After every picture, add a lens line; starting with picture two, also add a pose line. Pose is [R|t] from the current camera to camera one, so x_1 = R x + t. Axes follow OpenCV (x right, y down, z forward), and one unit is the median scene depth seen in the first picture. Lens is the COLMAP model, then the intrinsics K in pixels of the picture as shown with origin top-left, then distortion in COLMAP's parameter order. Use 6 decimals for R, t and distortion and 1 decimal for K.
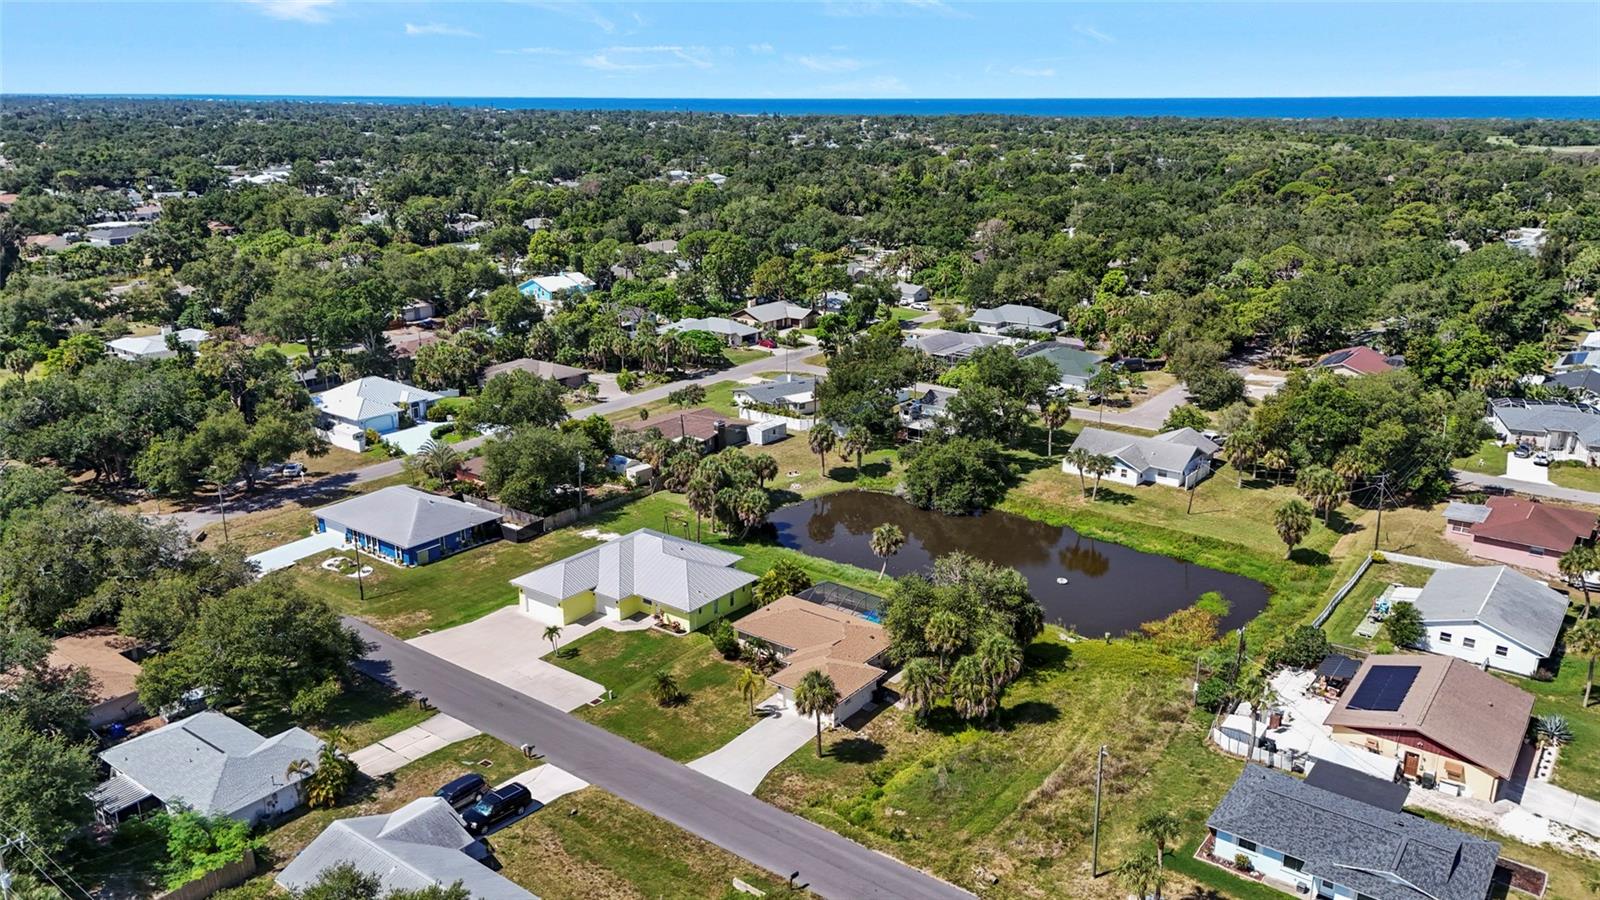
lens RADIAL K [[1163.8, 0, 800.0], [0, 1163.8, 450.0], [0, 0, 1]] dist [0.061433, -0.002713]
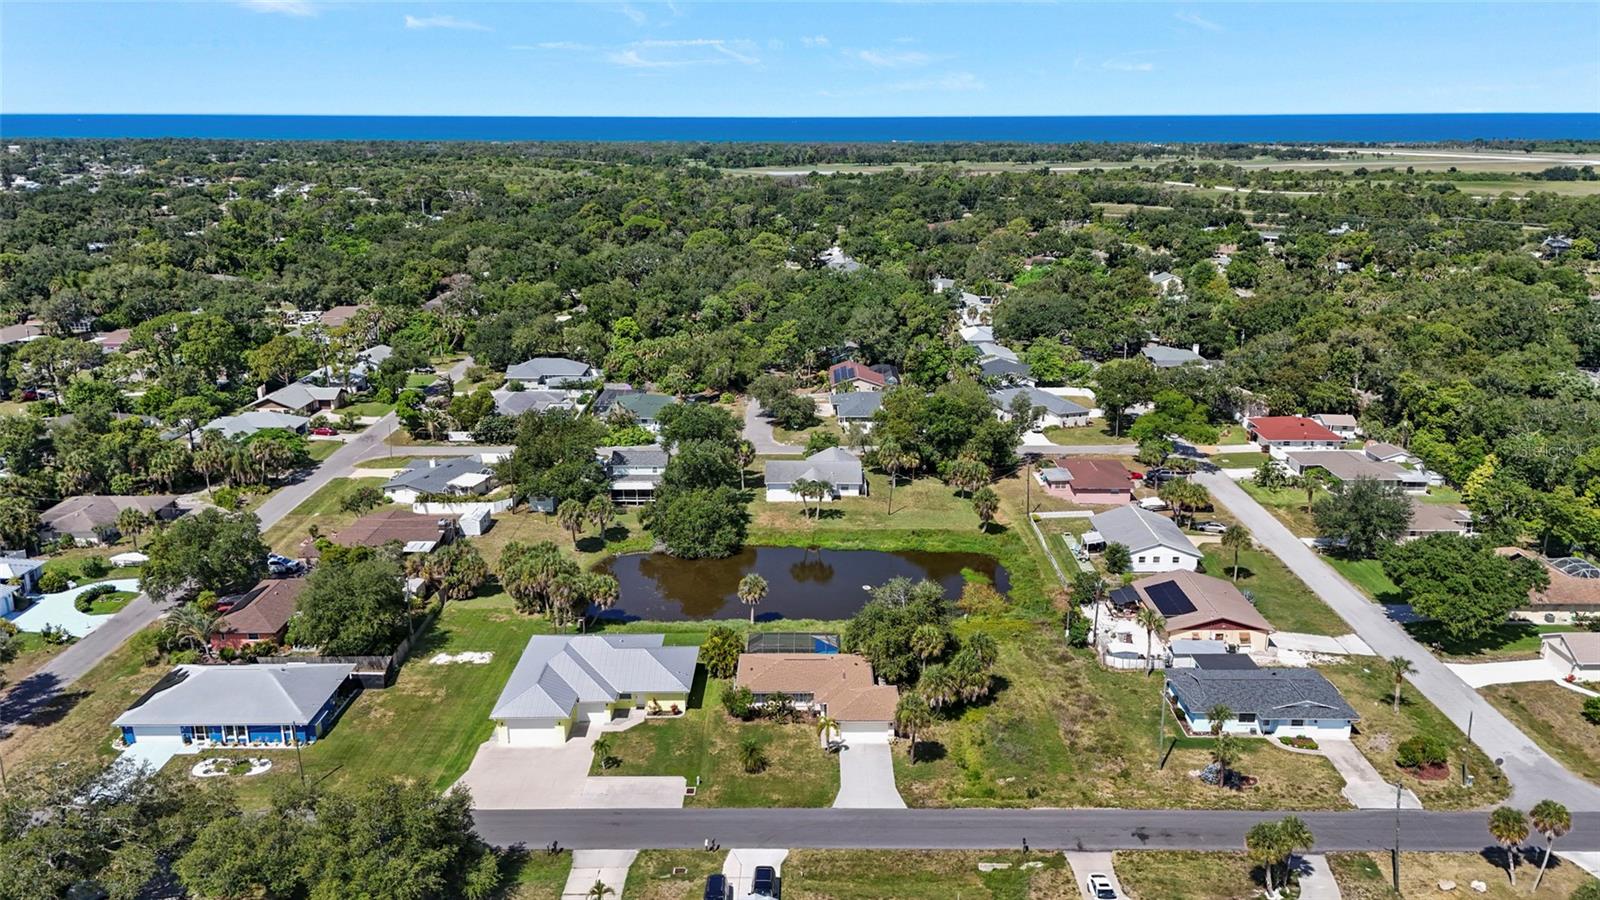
lens RADIAL K [[1186.9, 0, 800.0], [0, 1186.9, 450.0], [0, 0, 1]] dist [0.086860, -0.088018]
pose [[0.800326, -0.165093, 0.576388, -0.497520], [0.175904, 0.983692, 0.037510, -0.083730], [-0.573181, 0.071368, 0.816315, 0.025709]]
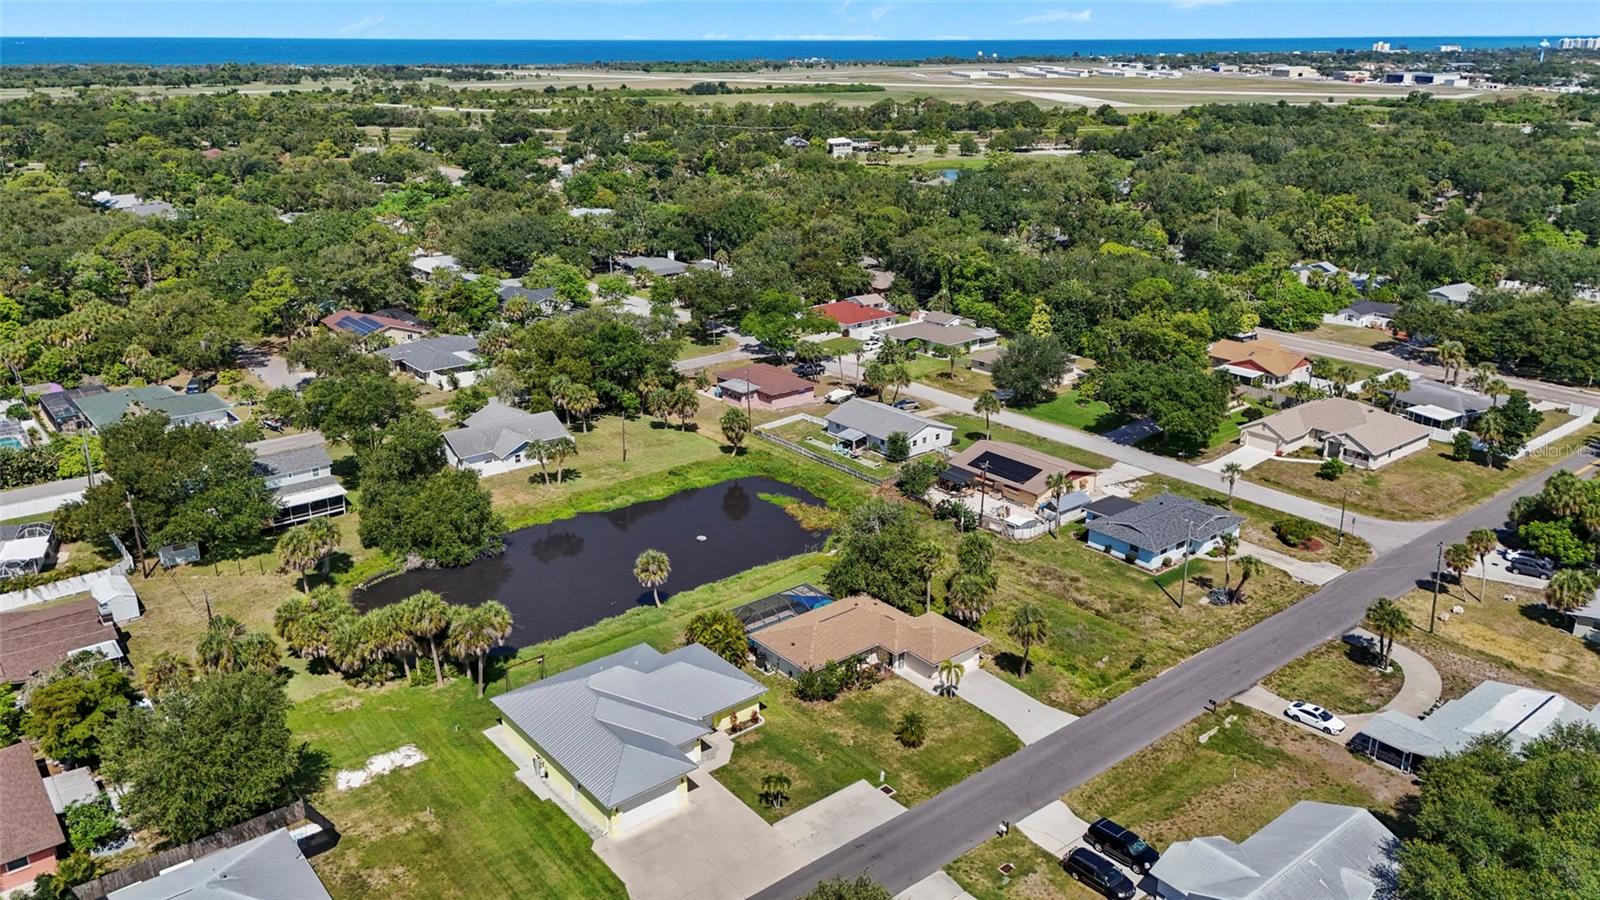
lens RADIAL K [[1186.9, 0, 800.0], [0, 1186.9, 450.0], [0, 0, 1]] dist [0.086860, -0.088018]
pose [[0.237434, -0.319928, 0.917208, -0.701687], [0.283932, 0.925832, 0.249436, -0.201771], [-0.928982, 0.201200, 0.310662, 0.540297]]
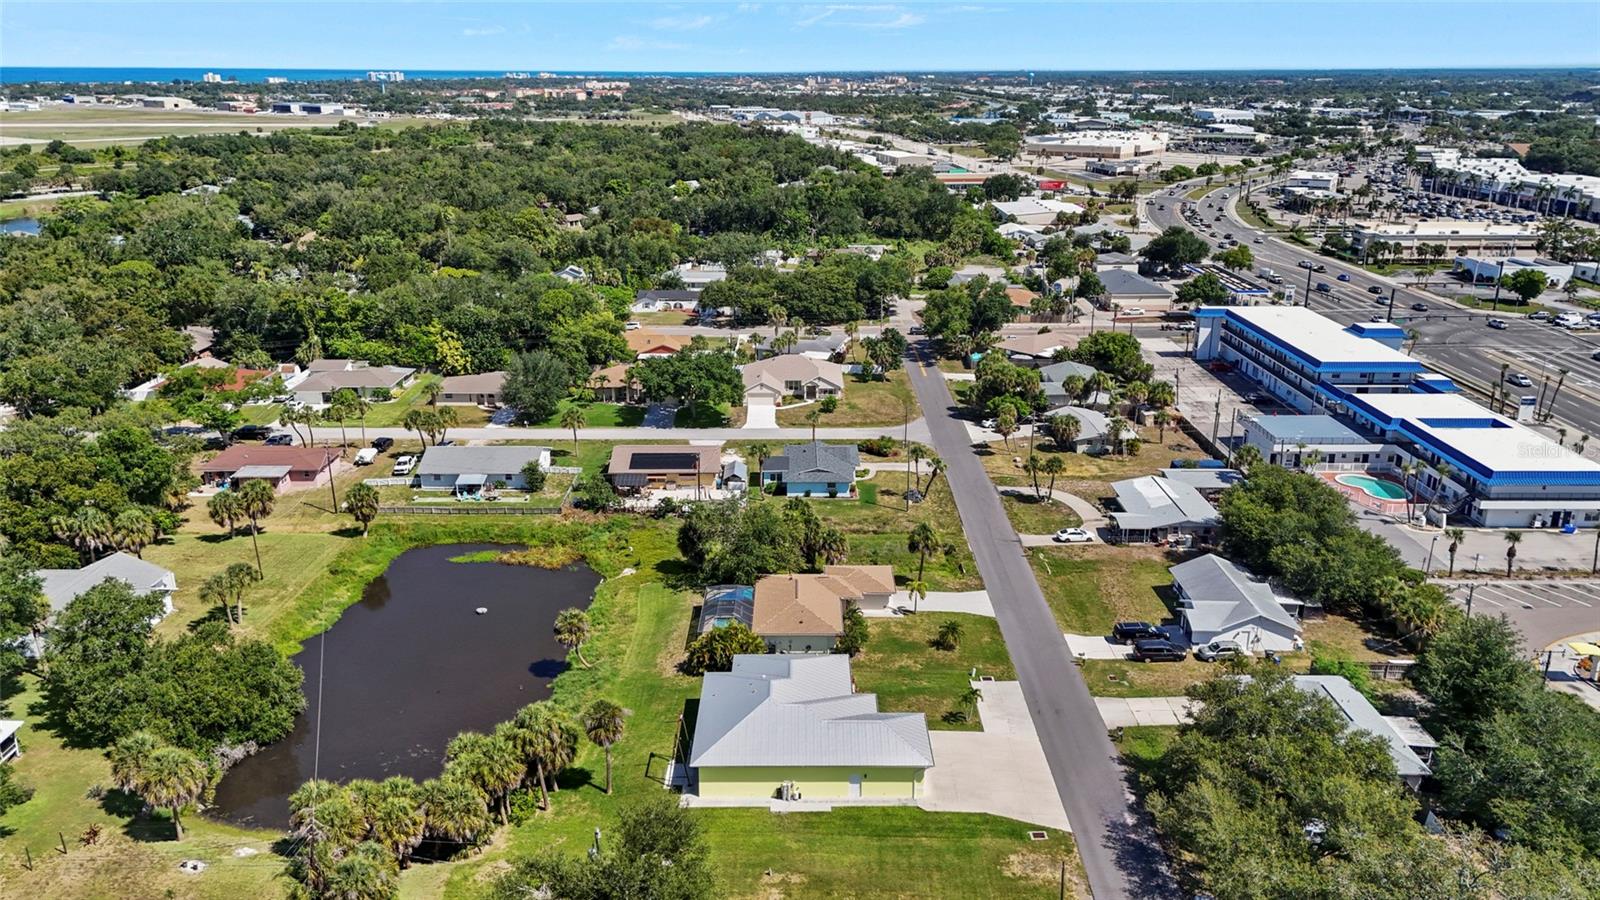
lens RADIAL K [[1186.9, 0, 800.0], [0, 1186.9, 450.0], [0, 0, 1]] dist [0.086860, -0.088018]
pose [[-0.605169, -0.245362, 0.757343, -0.640129], [0.229660, 0.857068, 0.461185, -0.389502], [-0.762251, 0.453026, -0.462321, 1.155115]]
